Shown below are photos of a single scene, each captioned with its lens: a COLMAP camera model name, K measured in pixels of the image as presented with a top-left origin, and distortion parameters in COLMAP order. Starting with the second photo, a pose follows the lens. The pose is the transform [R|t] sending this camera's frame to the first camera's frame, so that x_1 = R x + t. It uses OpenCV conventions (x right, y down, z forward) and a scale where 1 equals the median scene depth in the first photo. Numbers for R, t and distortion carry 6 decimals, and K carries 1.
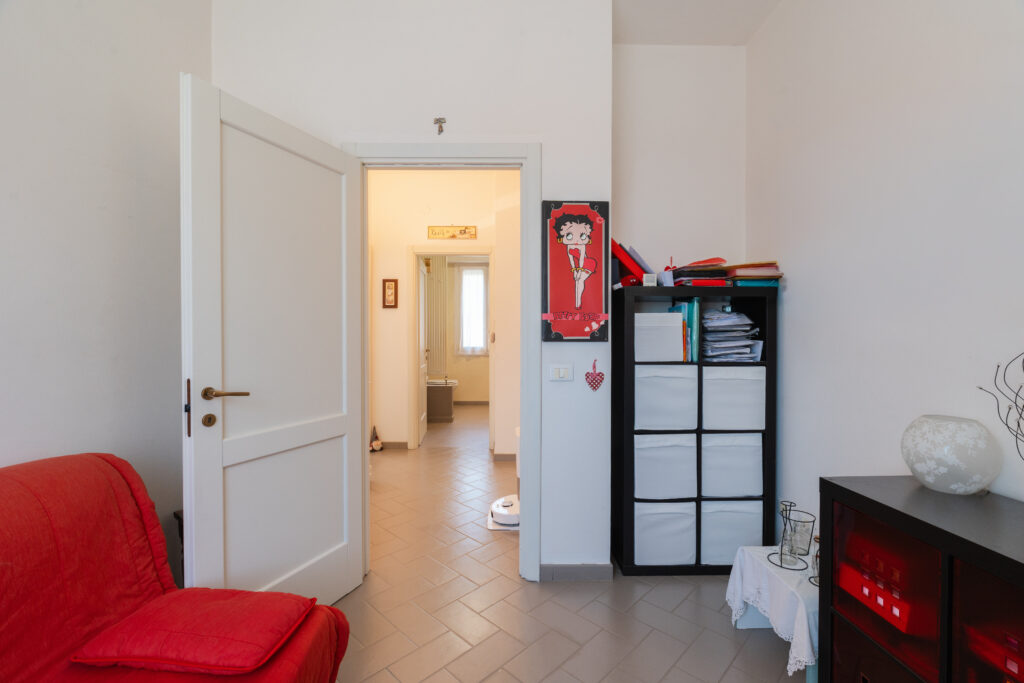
lens RADIAL K [[451.4, 0, 514.7], [0, 451.4, 340.0], [0, 0, 1]] dist [-0.003888, -0.000268]
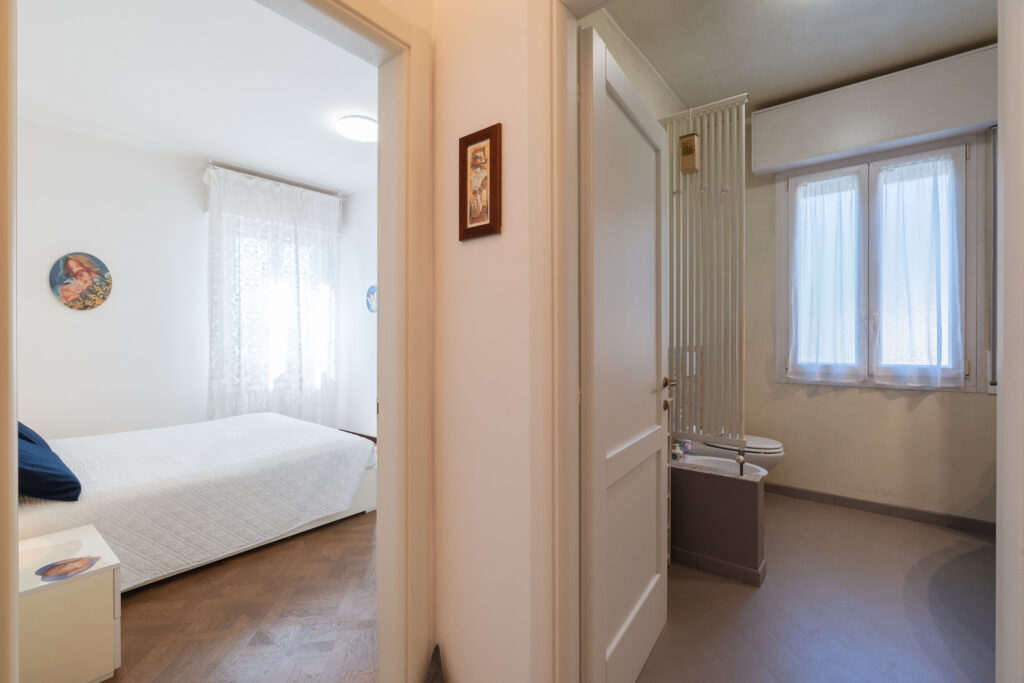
lens RADIAL K [[451.4, 0, 514.7], [0, 451.4, 340.0], [0, 0, 1]] dist [-0.003888, -0.000268]
pose [[0.775902, 0.001480, -0.630852, -0.072660], [-0.004042, 0.999988, -0.002624, -0.006307], [0.630840, 0.004586, 0.775899, 0.676398]]
